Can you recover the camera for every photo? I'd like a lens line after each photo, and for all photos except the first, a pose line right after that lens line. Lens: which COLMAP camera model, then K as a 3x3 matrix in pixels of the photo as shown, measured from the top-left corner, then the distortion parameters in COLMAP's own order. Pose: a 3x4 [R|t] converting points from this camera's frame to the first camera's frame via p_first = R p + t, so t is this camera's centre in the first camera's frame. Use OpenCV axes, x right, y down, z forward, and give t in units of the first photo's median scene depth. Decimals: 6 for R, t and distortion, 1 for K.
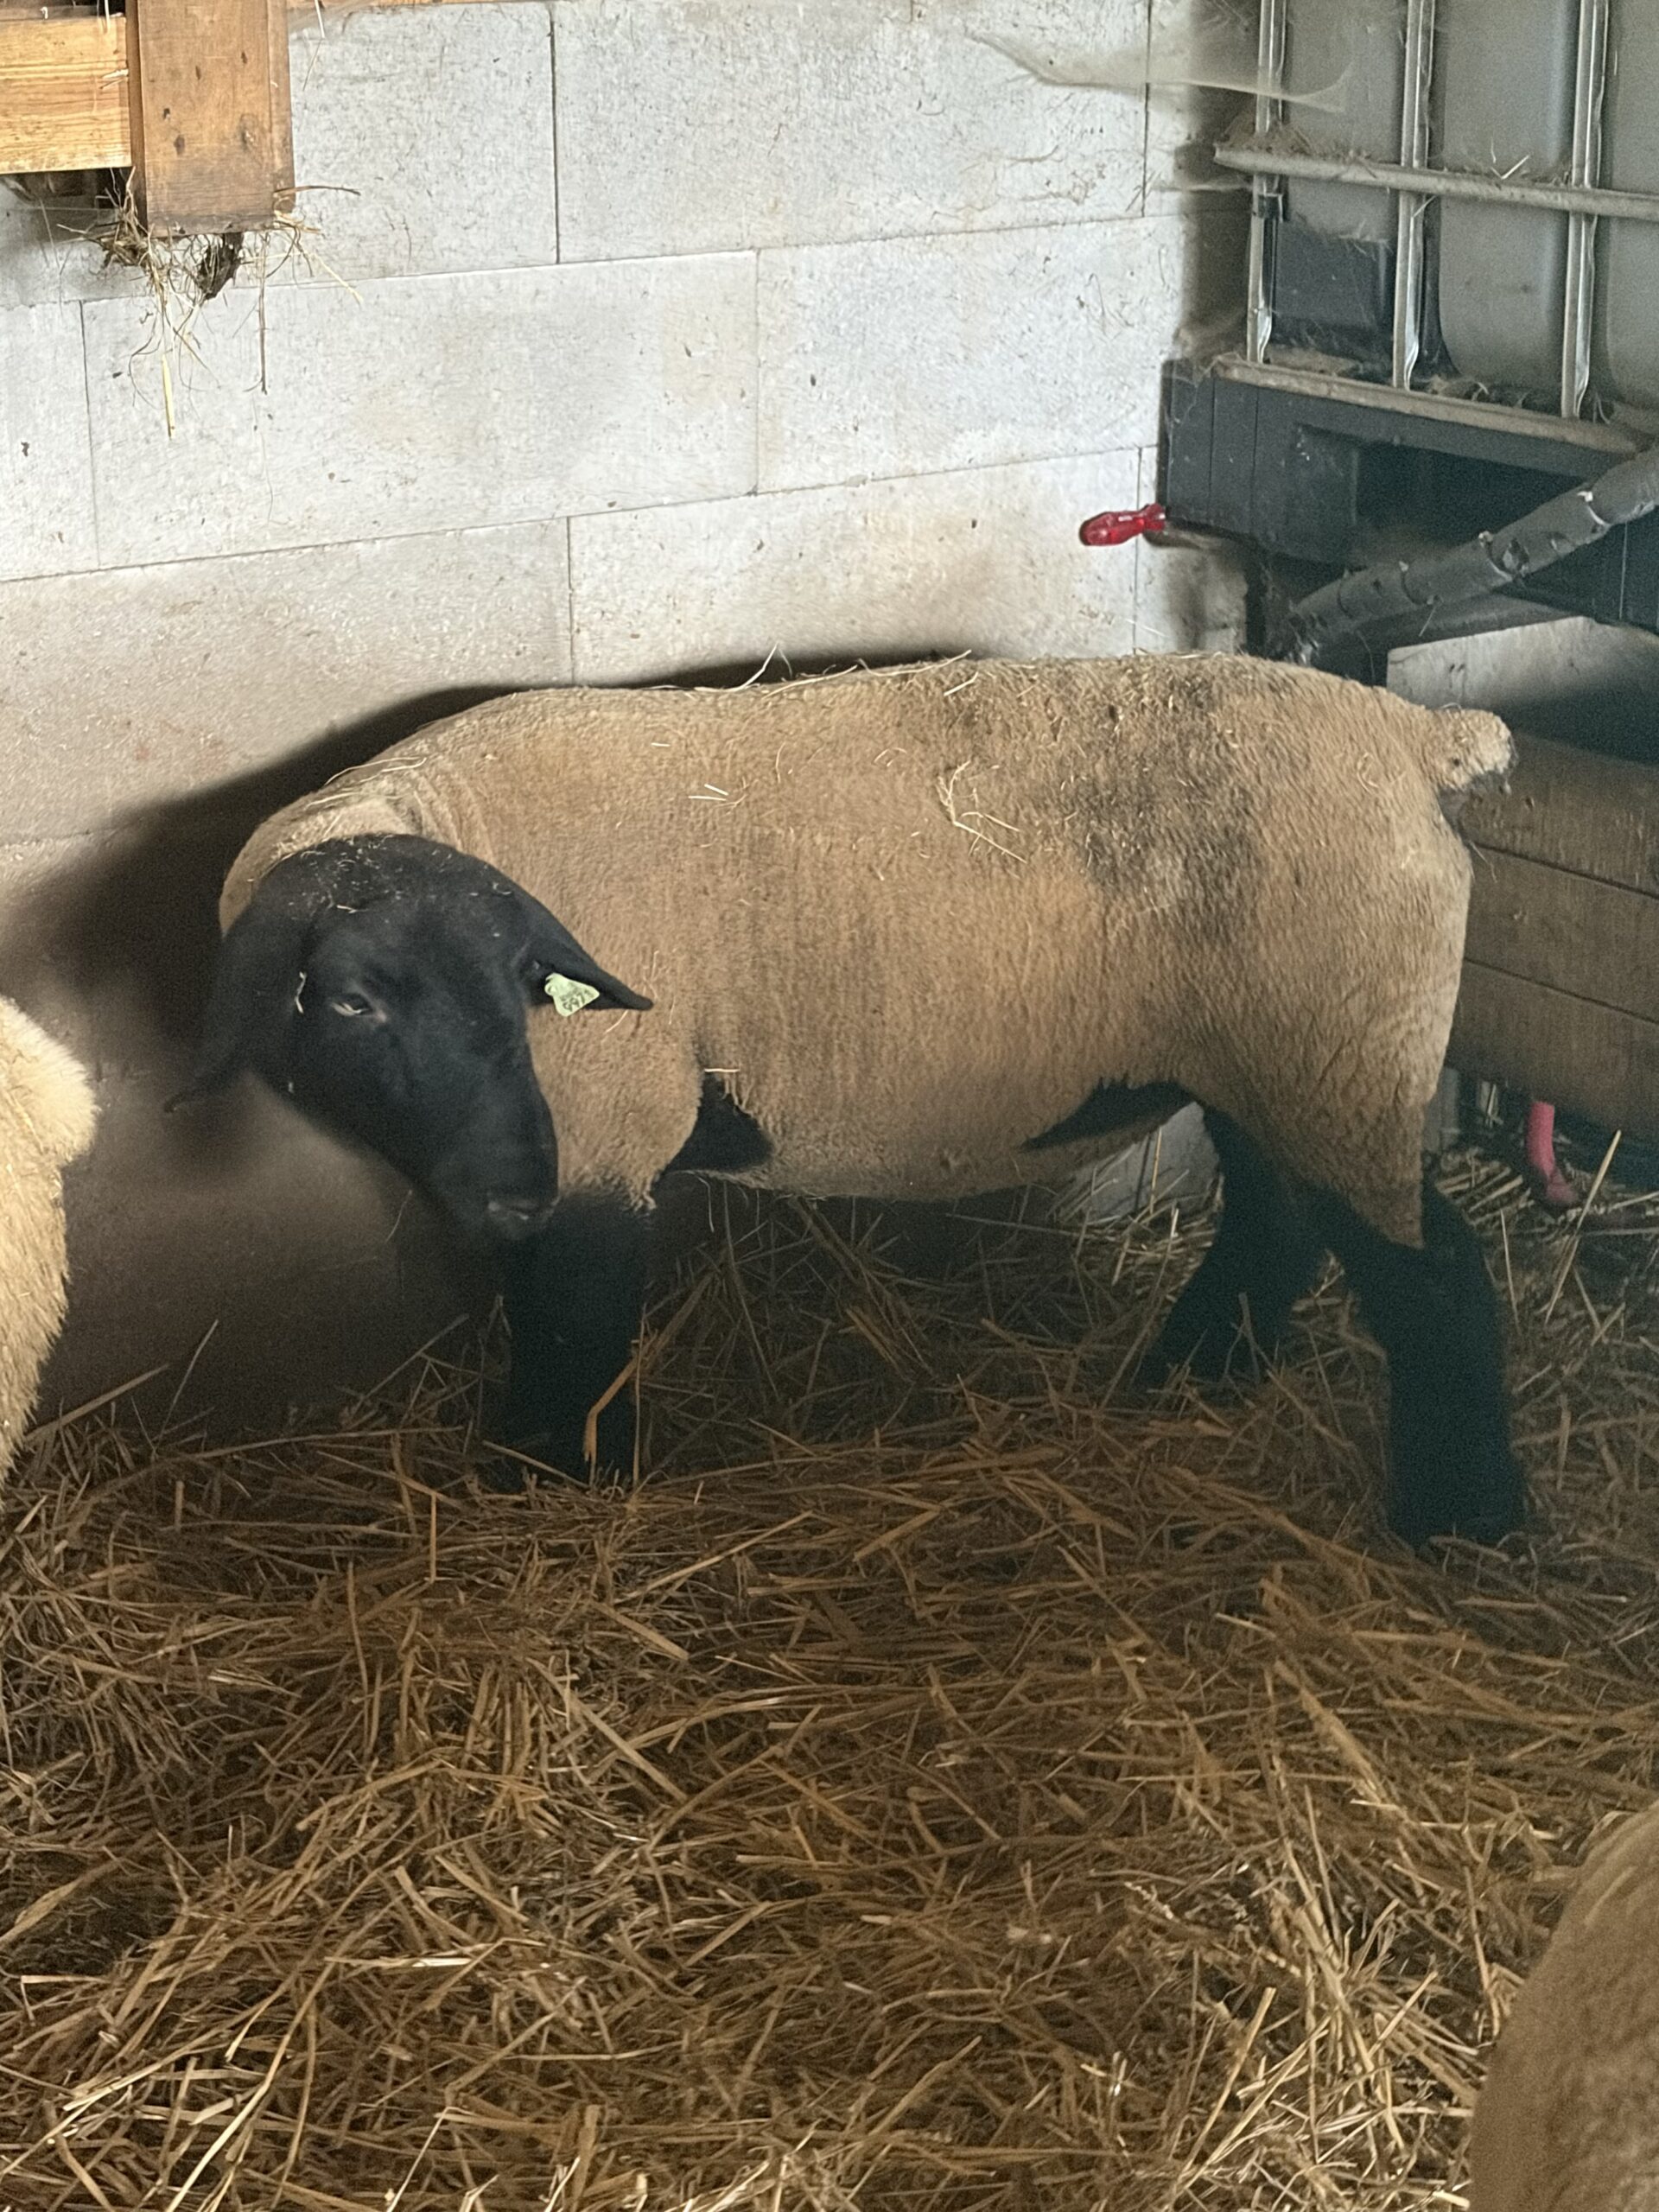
lens RADIAL K [[3904.2, 0, 783.7], [0, 3904.2, 1156.4], [0, 0, 1]] dist [0.112019, 0.000000]
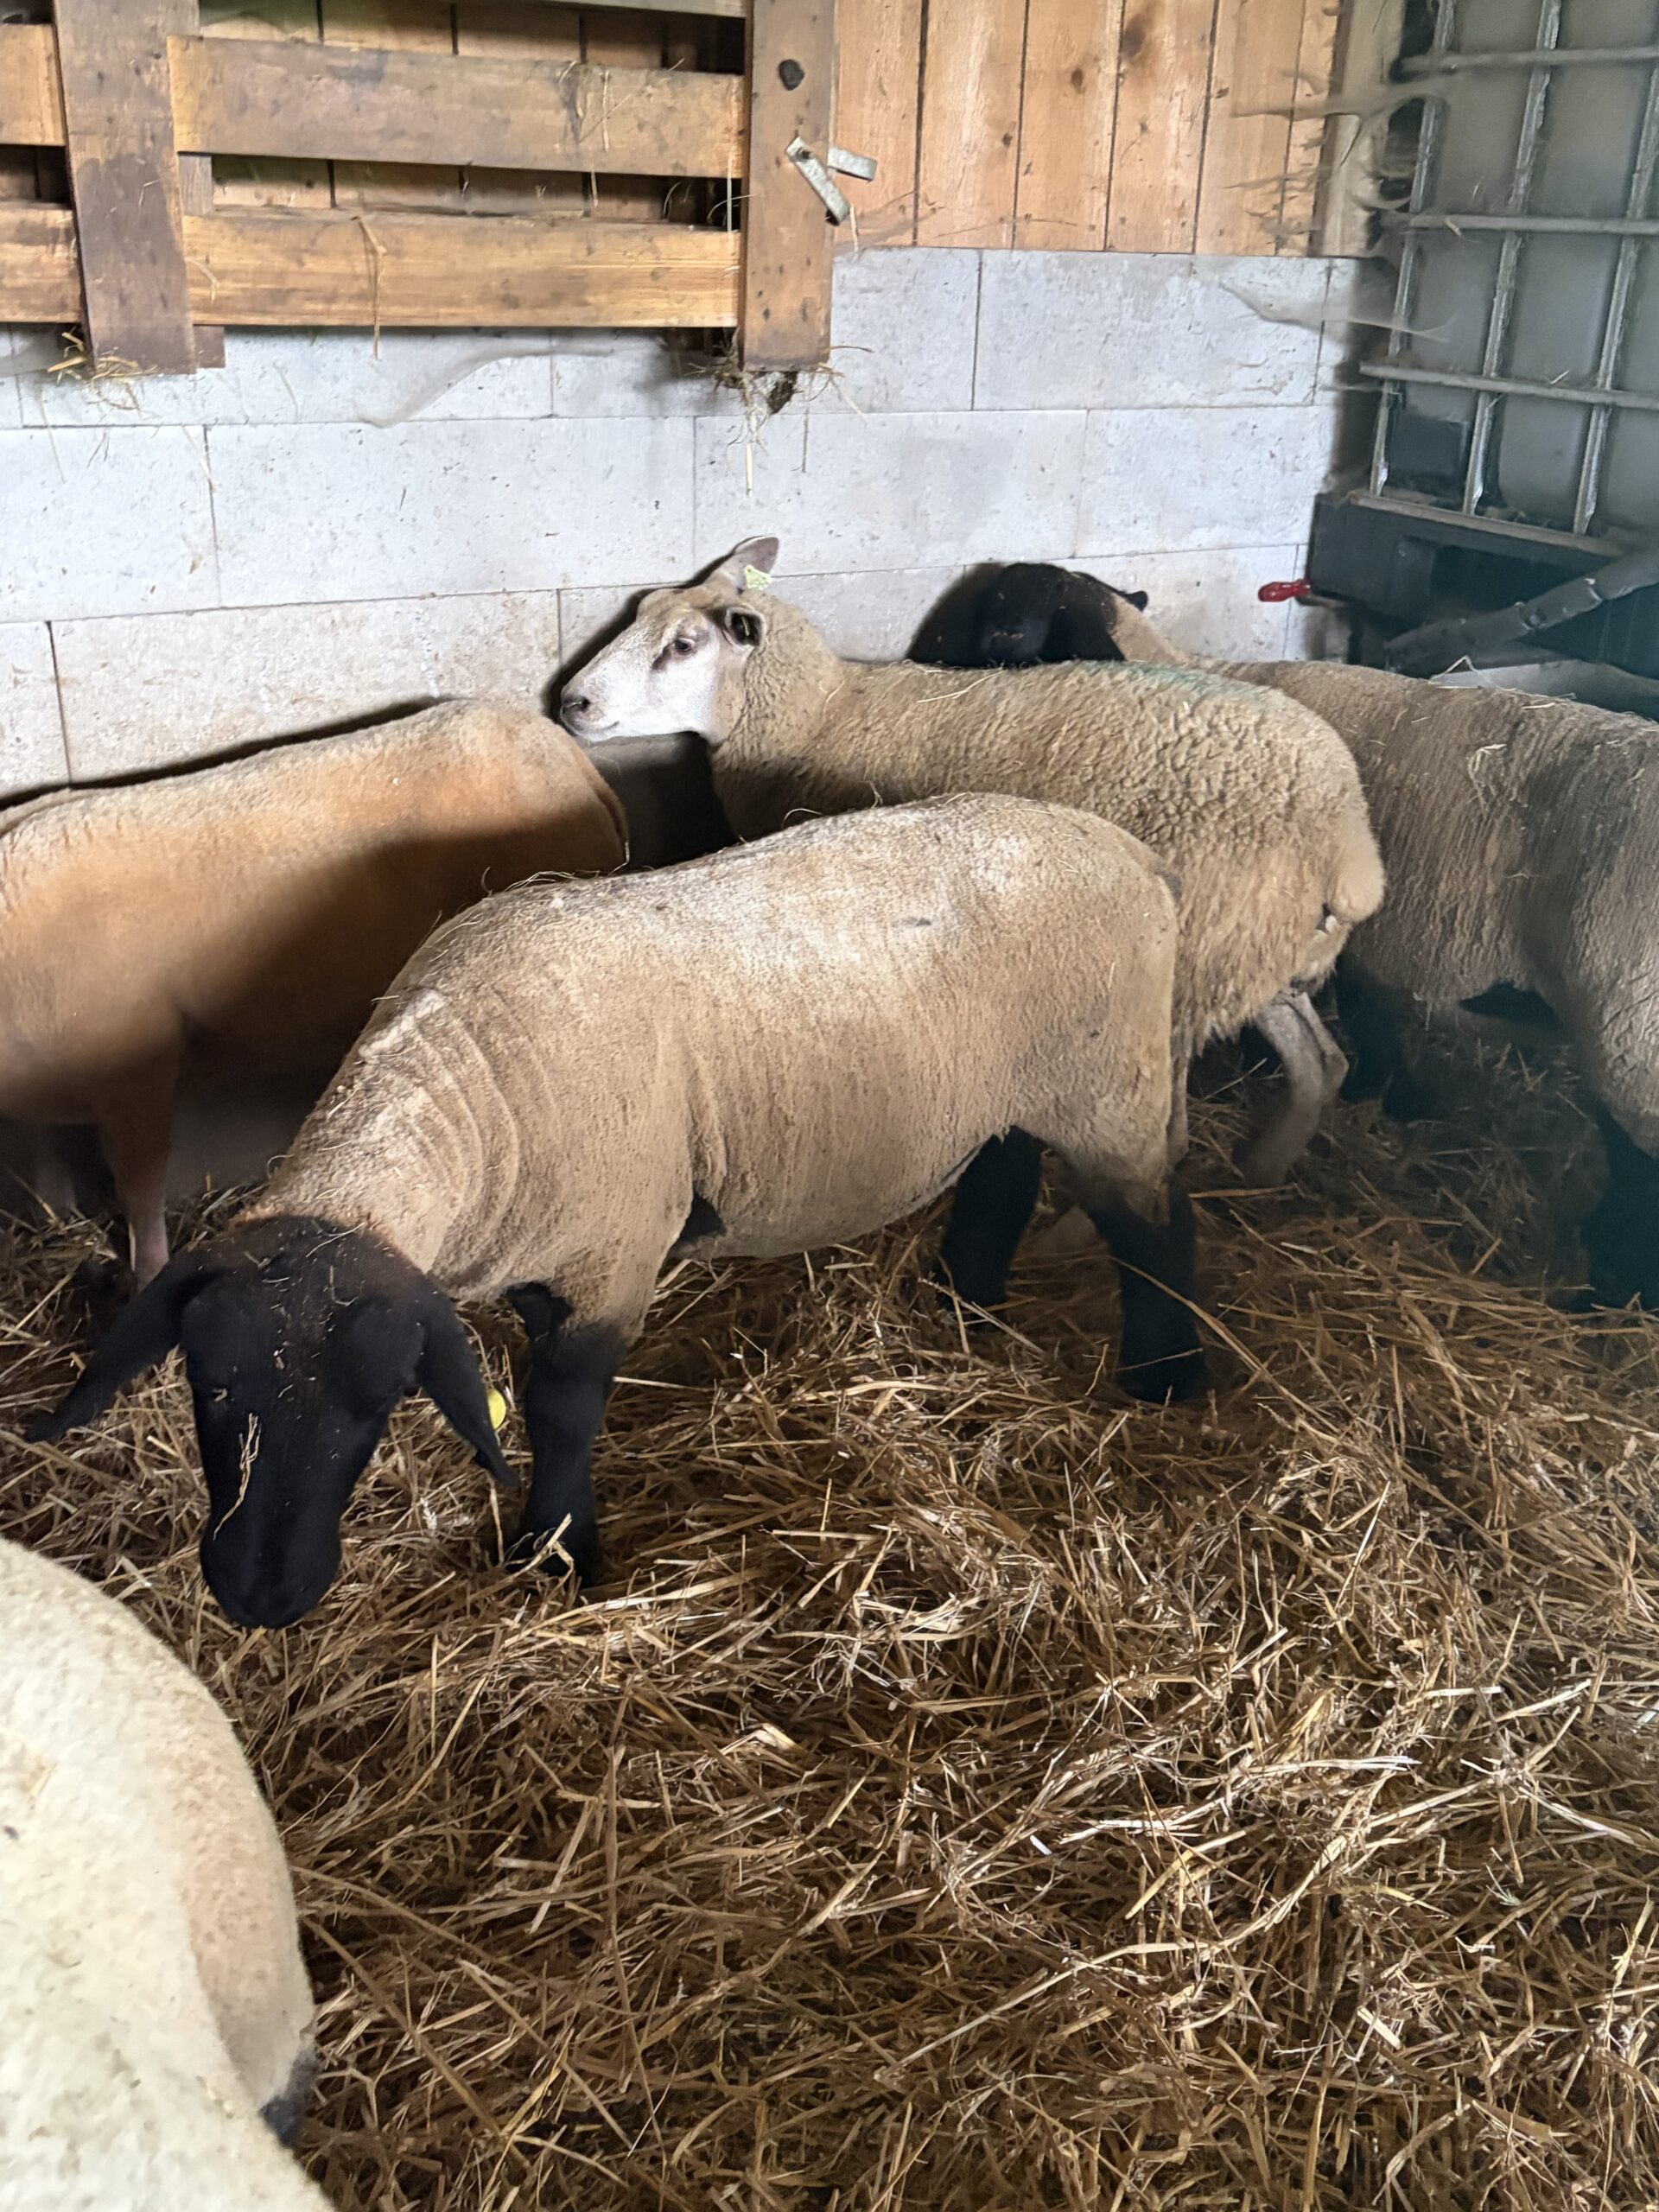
lens RADIAL K [[2009.1, 0, 842.4], [0, 2009.1, 1095.7], [0, 0, 1]] dist [0.008658, 0.031814]
pose [[0.996200, 0.065075, -0.057886, -0.042239], [-0.060572, 0.995235, 0.076411, 0.001259], [0.062582, -0.072614, 0.995395, 0.116465]]
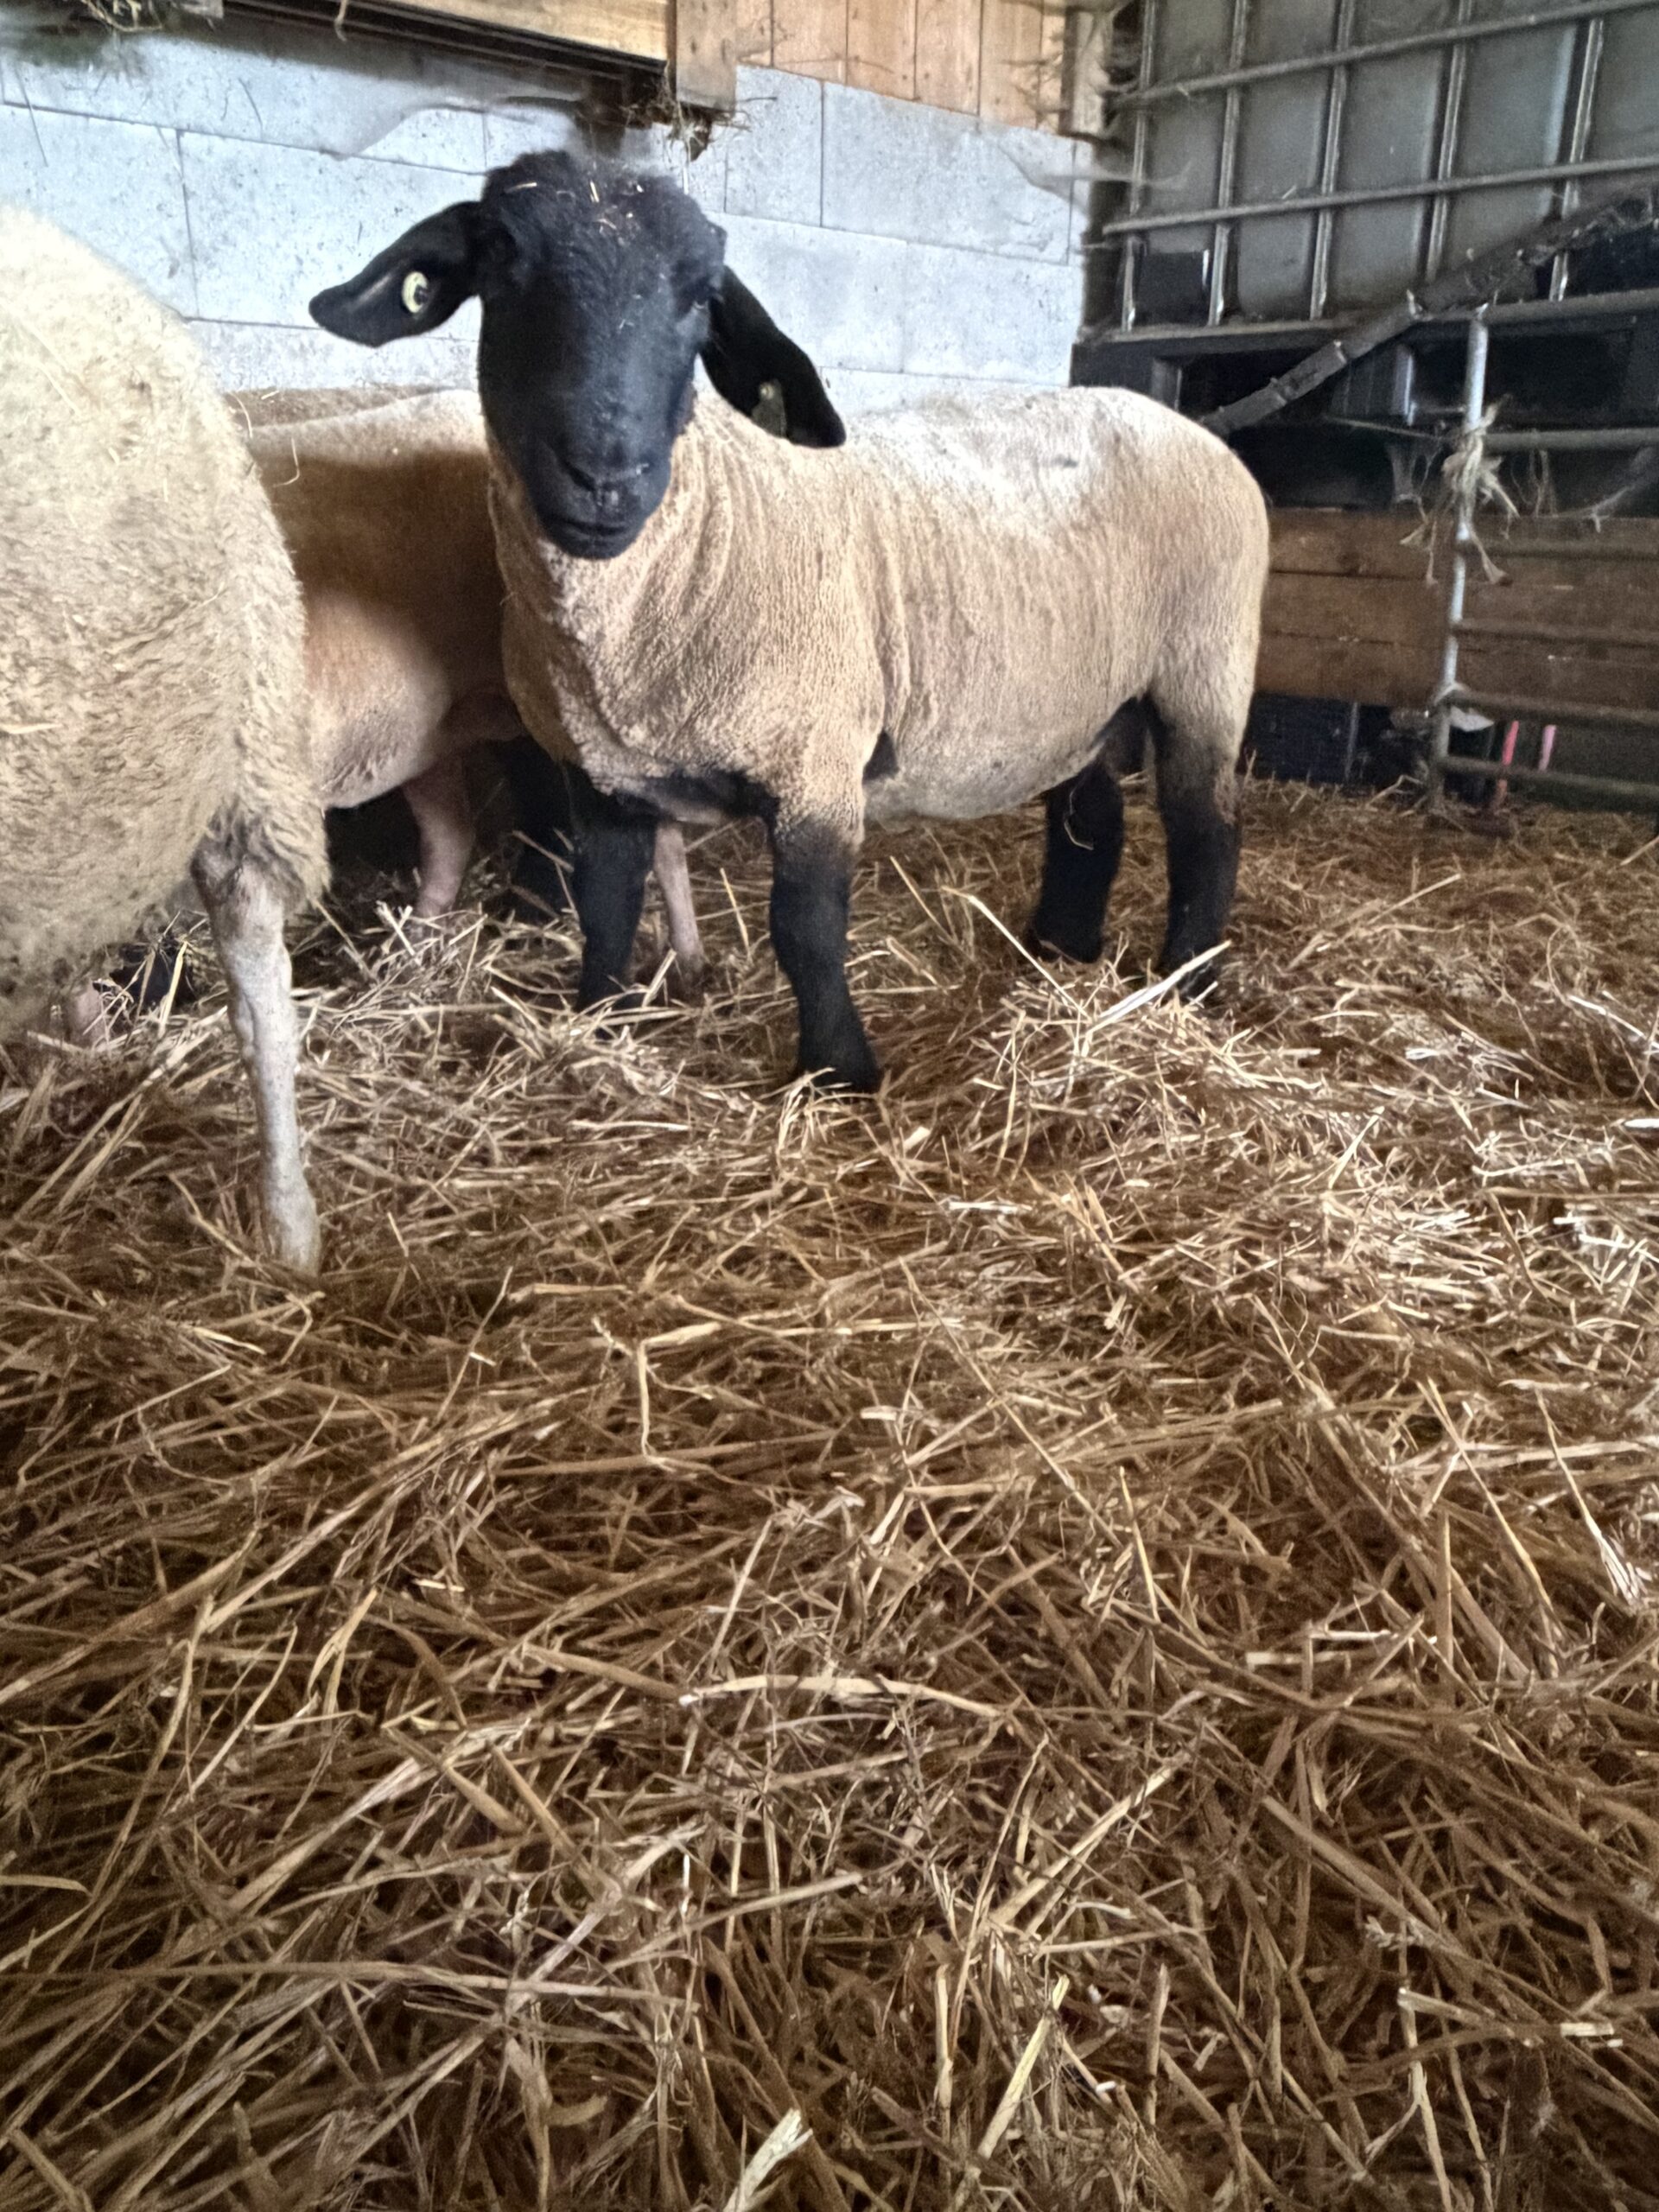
lens RADIAL K [[1578.2, 0, 836.9], [0, 1578.2, 1072.1], [0, 0, 1]] dist [-0.007381, 0.008189]
pose [[0.989918, -0.035281, 0.137174, -0.166876], [0.031647, 0.999090, 0.028582, 0.166942], [-0.138058, -0.023952, 0.990135, 0.200526]]
